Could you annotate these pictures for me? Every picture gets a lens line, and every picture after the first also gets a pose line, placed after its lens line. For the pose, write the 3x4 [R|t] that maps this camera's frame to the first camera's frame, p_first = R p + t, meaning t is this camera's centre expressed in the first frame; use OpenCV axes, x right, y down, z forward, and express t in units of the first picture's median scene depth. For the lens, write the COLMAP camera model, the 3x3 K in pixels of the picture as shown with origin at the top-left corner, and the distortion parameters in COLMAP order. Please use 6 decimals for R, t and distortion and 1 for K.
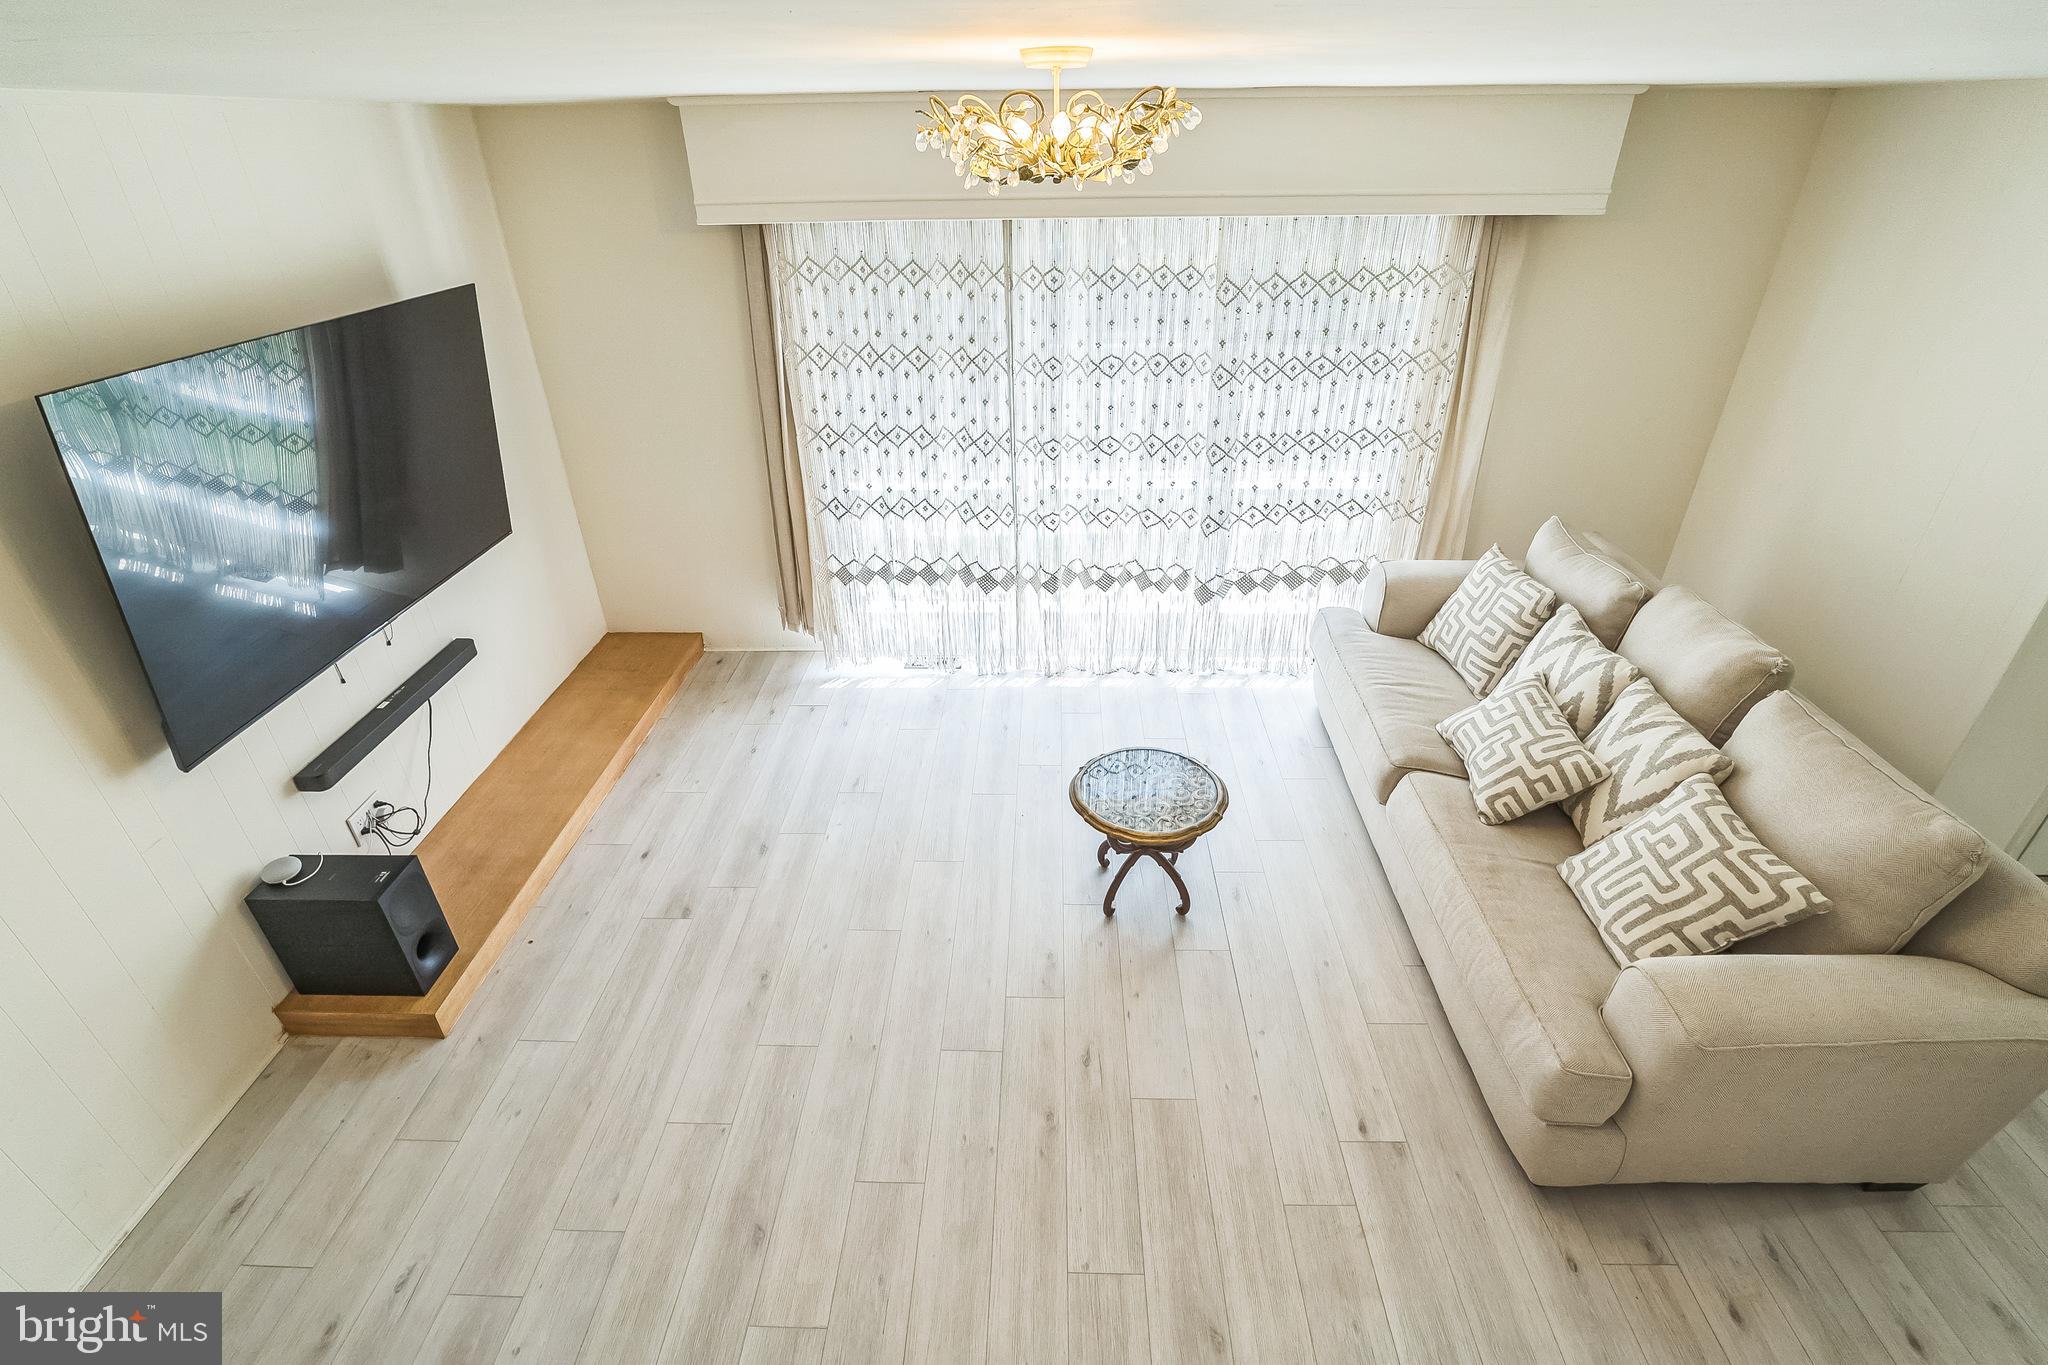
lens RADIAL K [[922.6, 0, 1025.3], [0, 922.6, 677.5], [0, 0, 1]] dist [-0.014885, 0.000033]
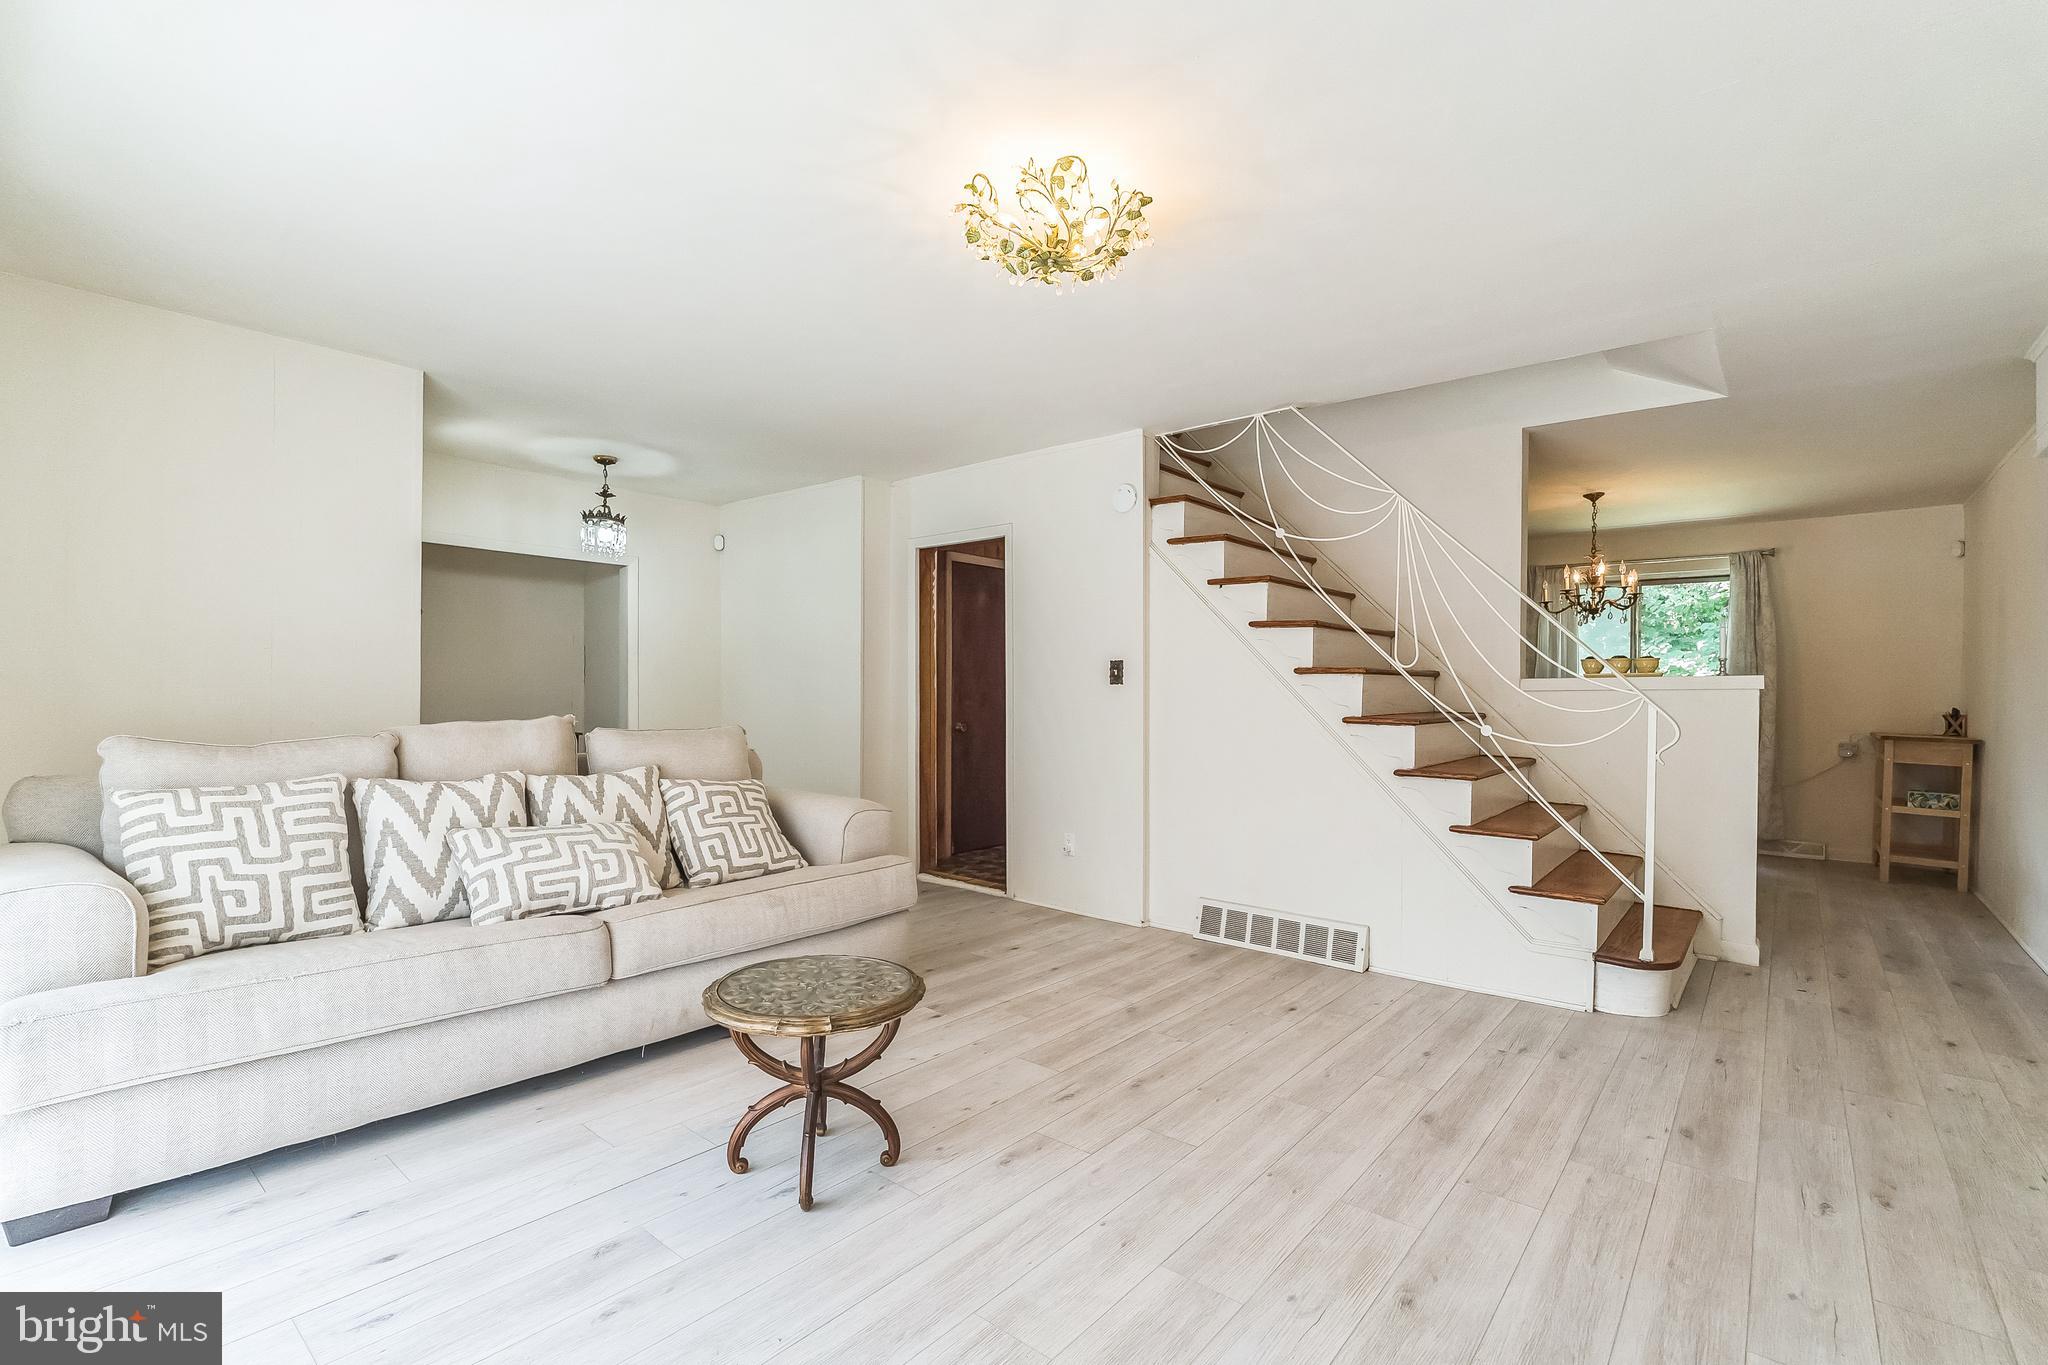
lens RADIAL K [[924.3, 0, 1015.8], [0, 924.3, 693.6], [0, 0, 1]] dist [-0.012852, 0.000291]
pose [[-0.775566, -0.002155, 0.631263, -0.499859], [0.314375, 0.865850, 0.389195, -0.348268], [-0.547418, 0.500300, -0.670846, 1.454164]]
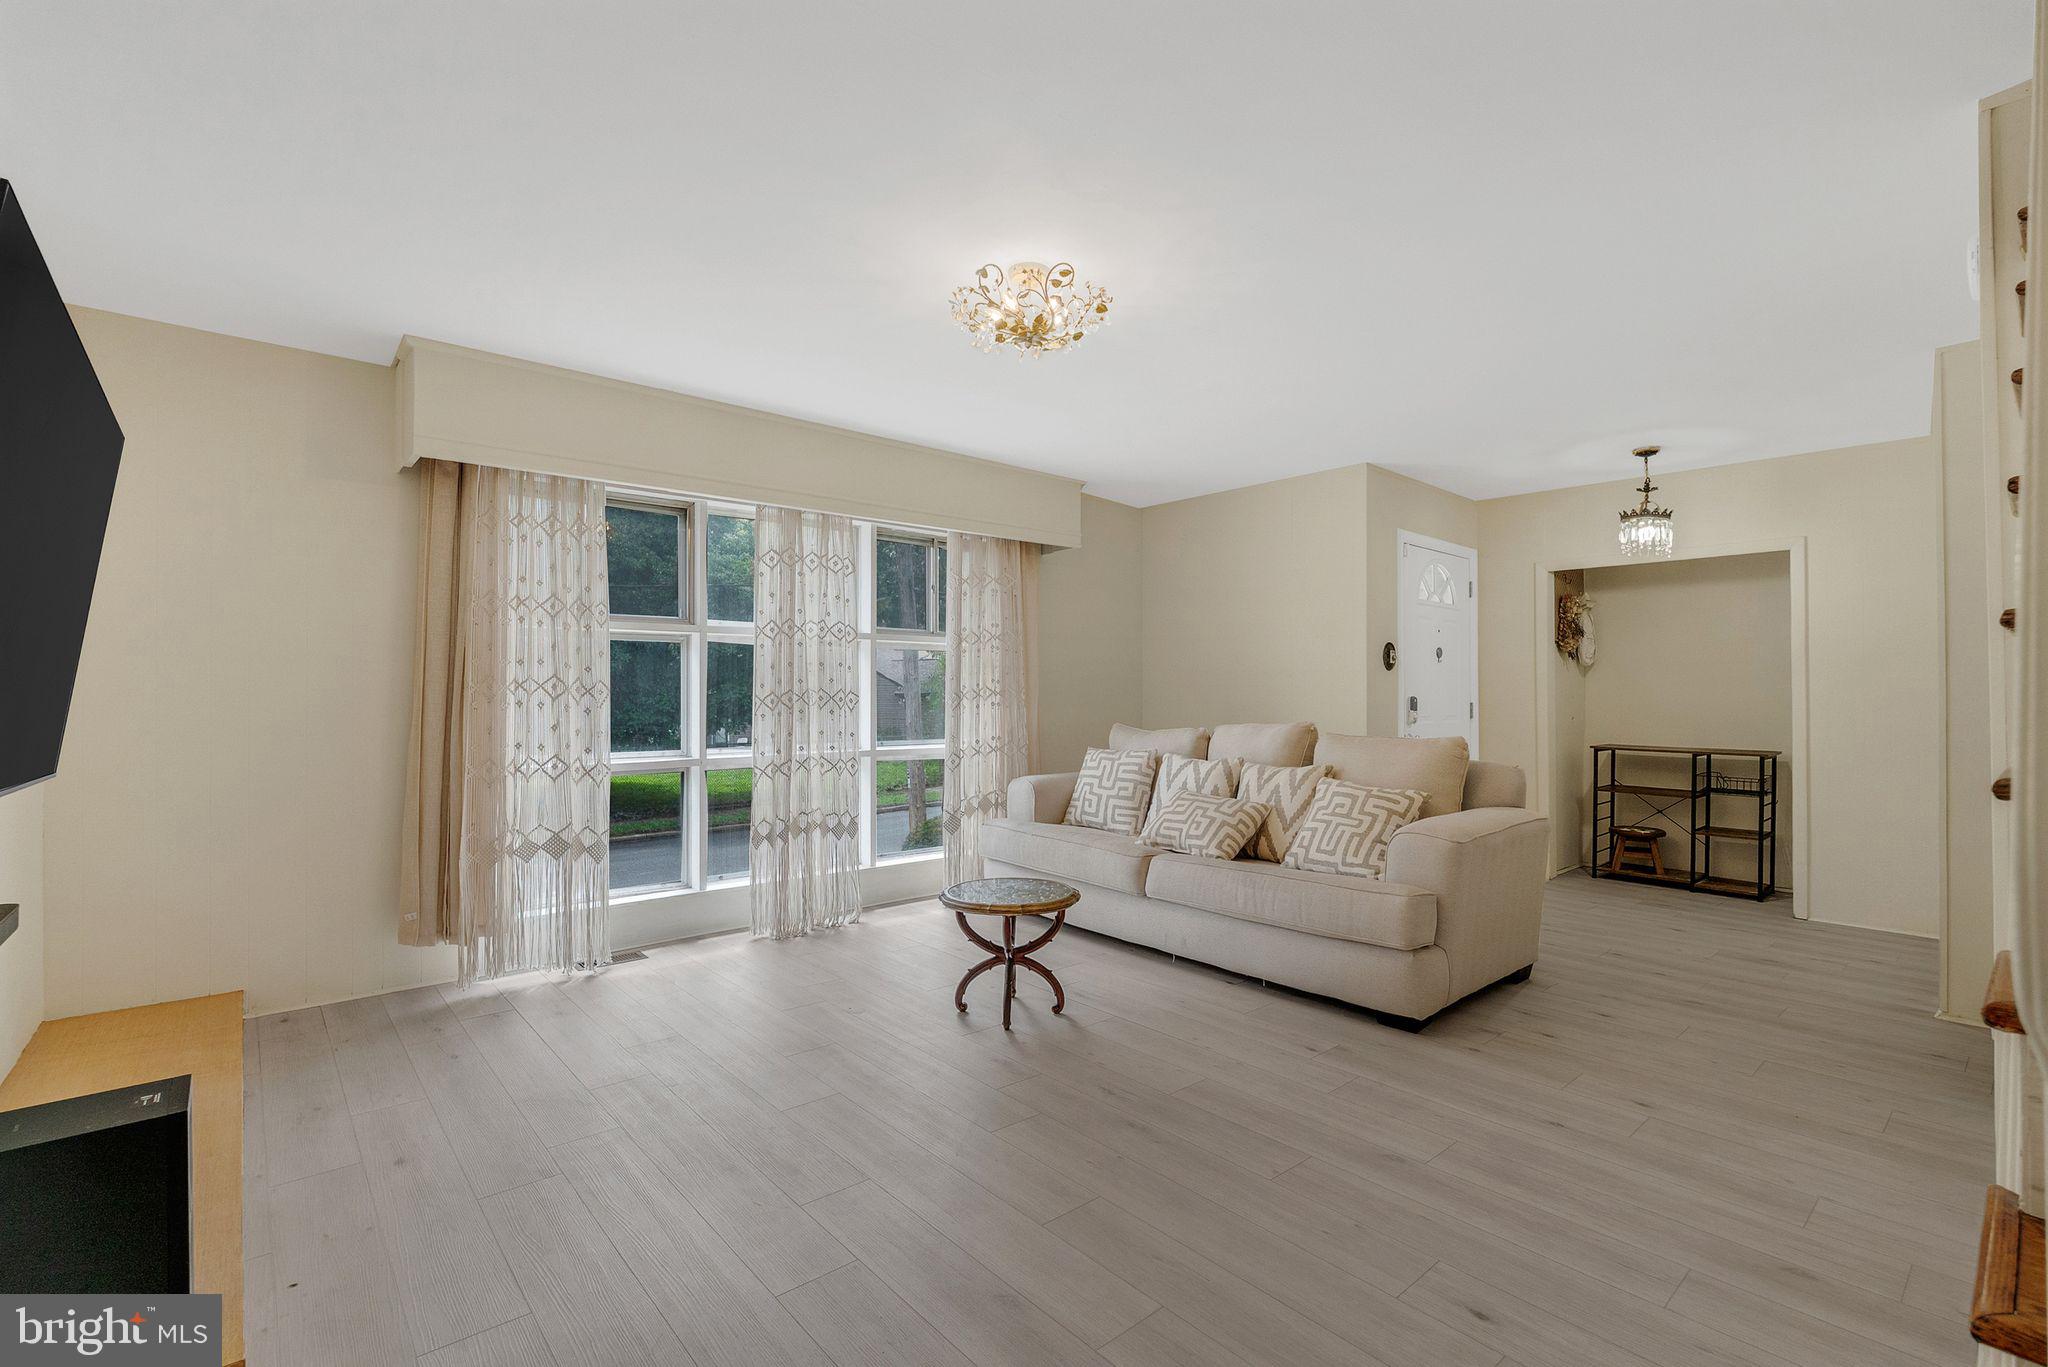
lens RADIAL K [[910.0, 0, 1025.8], [0, 910.0, 698.9], [0, 0, 1]] dist [-0.001215, -0.000131]
pose [[0.741123, 0.009311, 0.671305, -0.661164], [0.331112, 0.864769, -0.377543, 0.384180], [-0.584039, 0.502083, 0.637818, 0.203512]]
